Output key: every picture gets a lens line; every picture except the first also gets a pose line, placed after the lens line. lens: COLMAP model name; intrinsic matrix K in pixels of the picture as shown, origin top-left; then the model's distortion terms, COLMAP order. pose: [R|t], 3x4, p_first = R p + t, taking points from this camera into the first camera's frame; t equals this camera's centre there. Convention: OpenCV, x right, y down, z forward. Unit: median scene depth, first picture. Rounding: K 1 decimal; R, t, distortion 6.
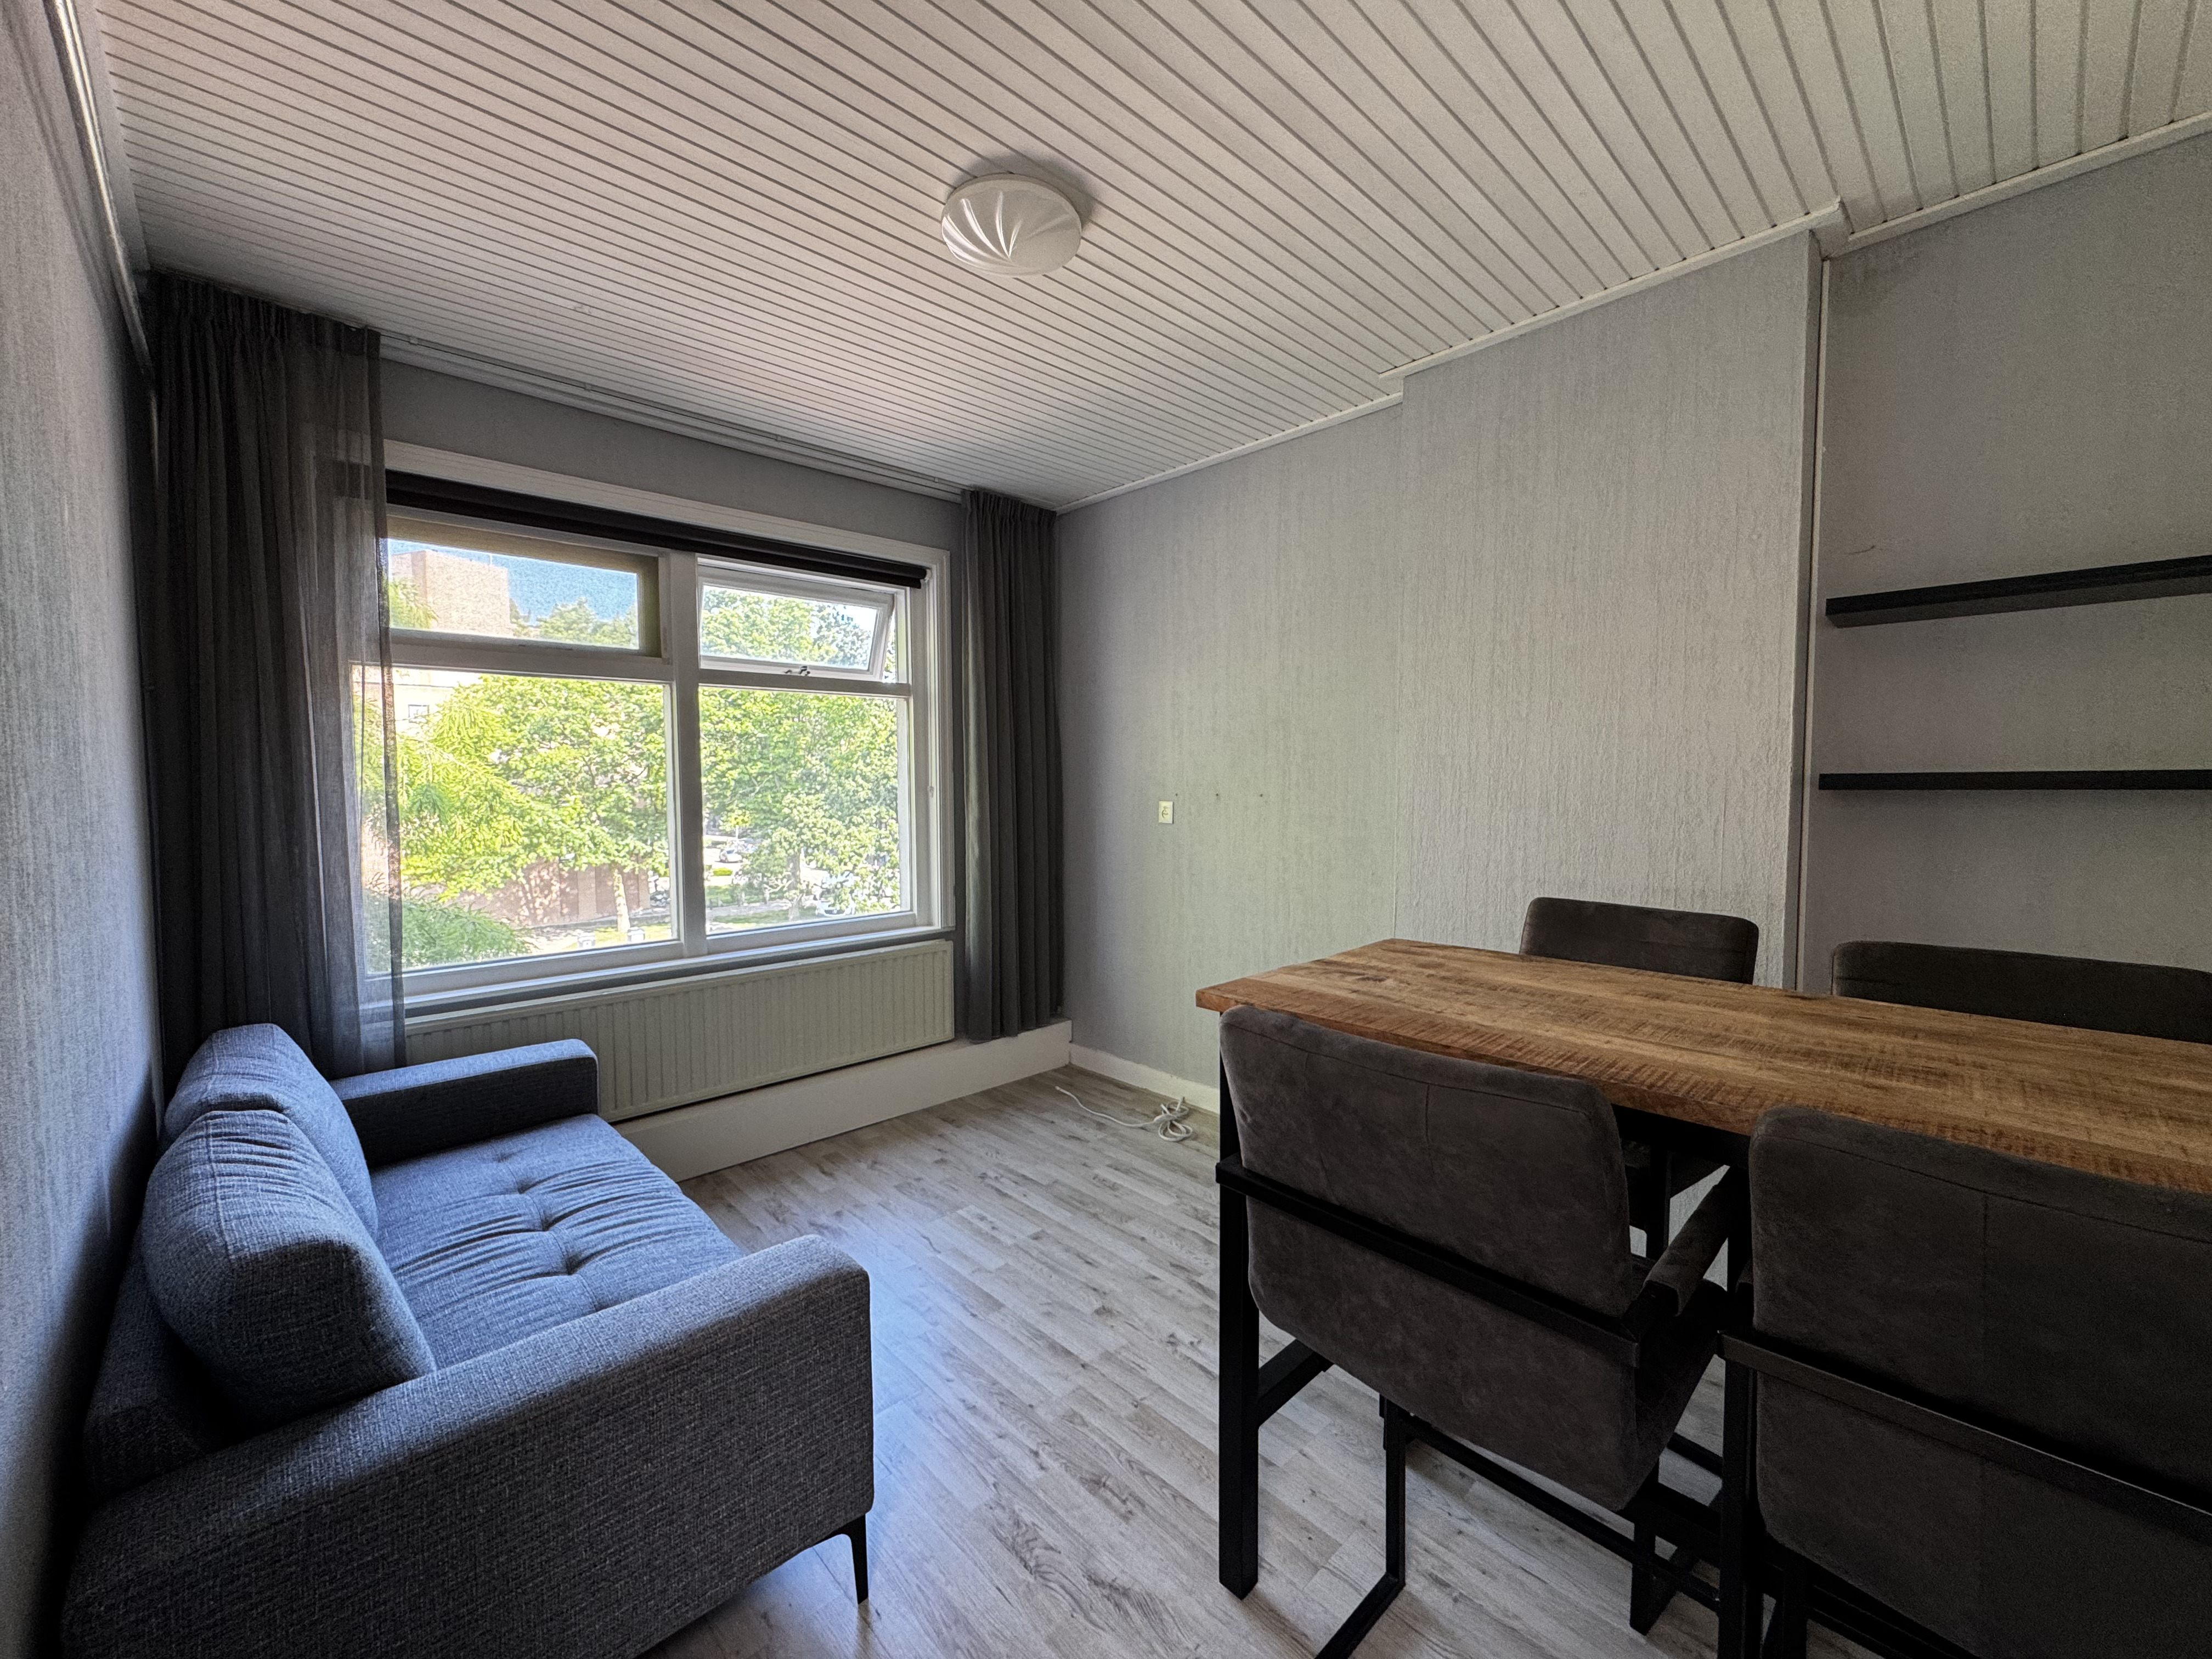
lens RADIAL K [[887.5, 0, 1112.0], [0, 887.5, 823.8], [0, 0, 1]] dist [0.000470, 0.000032]
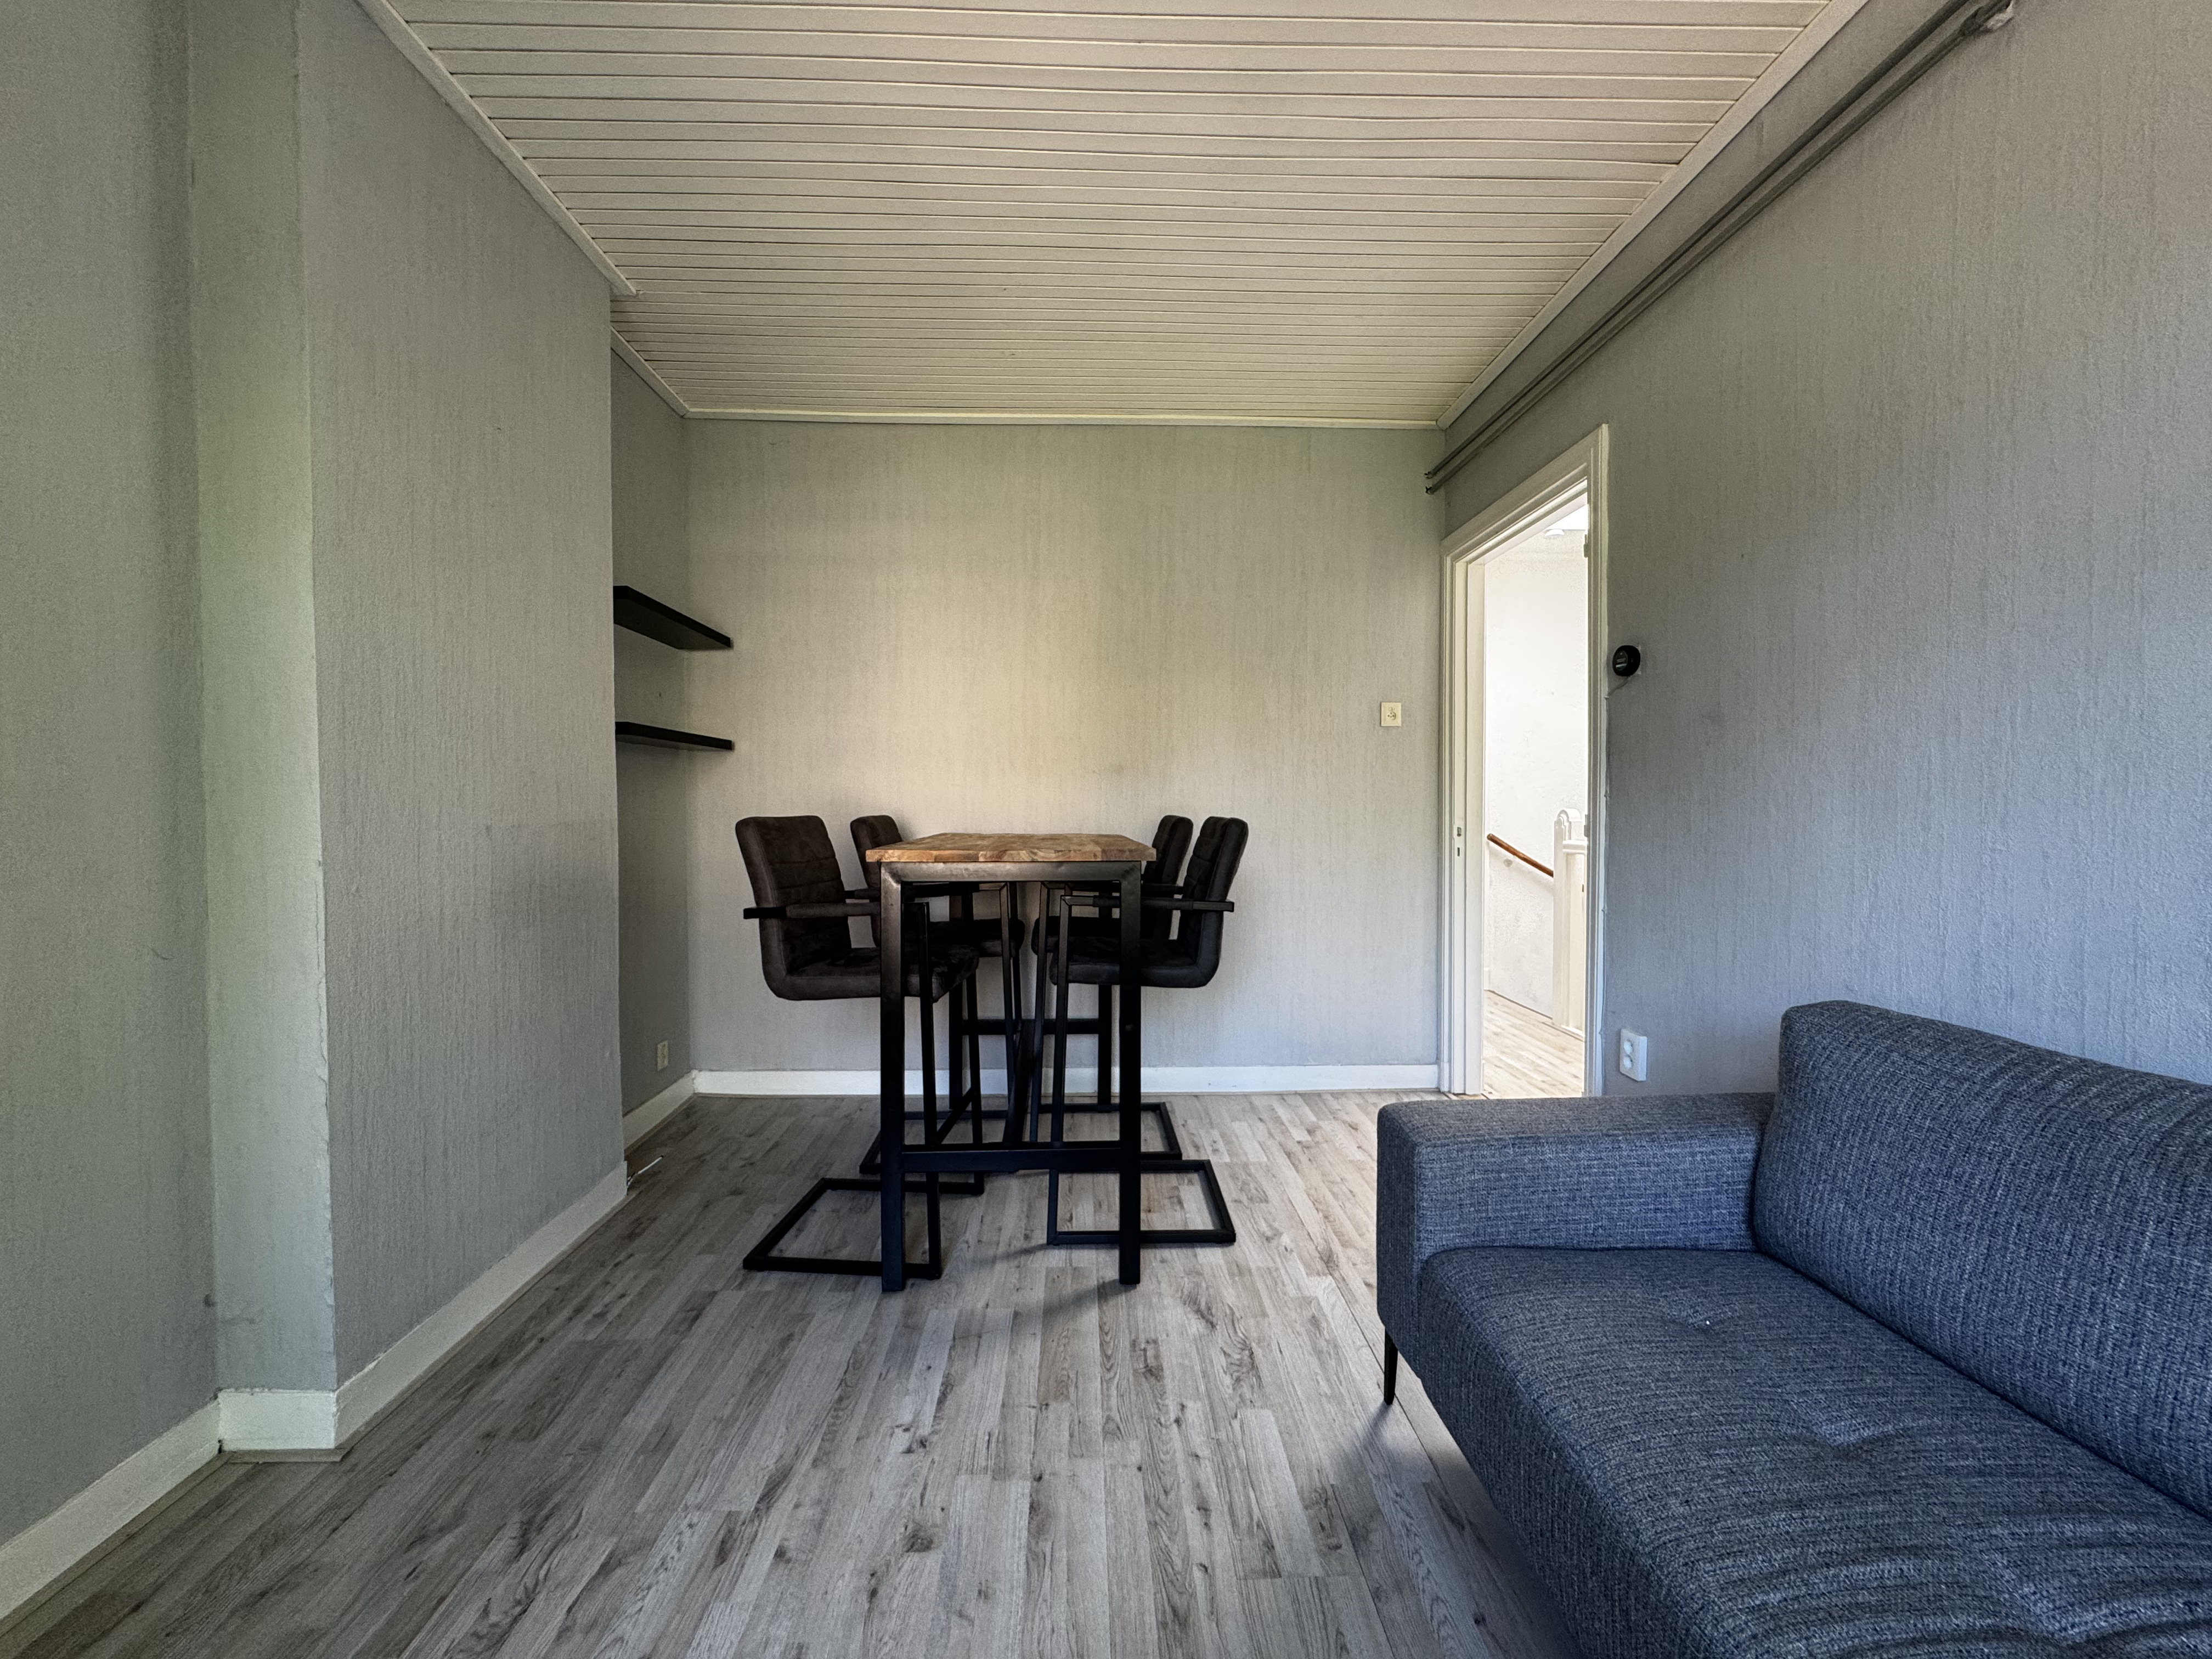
lens RADIAL K [[887.5, 0, 1101.6], [0, 887.5, 827.8], [0, 0, 1]] dist [0.000470, 0.000032]
pose [[-0.744250, -0.014208, 0.667749, -0.636317], [0.037761, 0.997279, 0.063307, 0.049534], [-0.666832, 0.072332, -0.741689, 1.715866]]
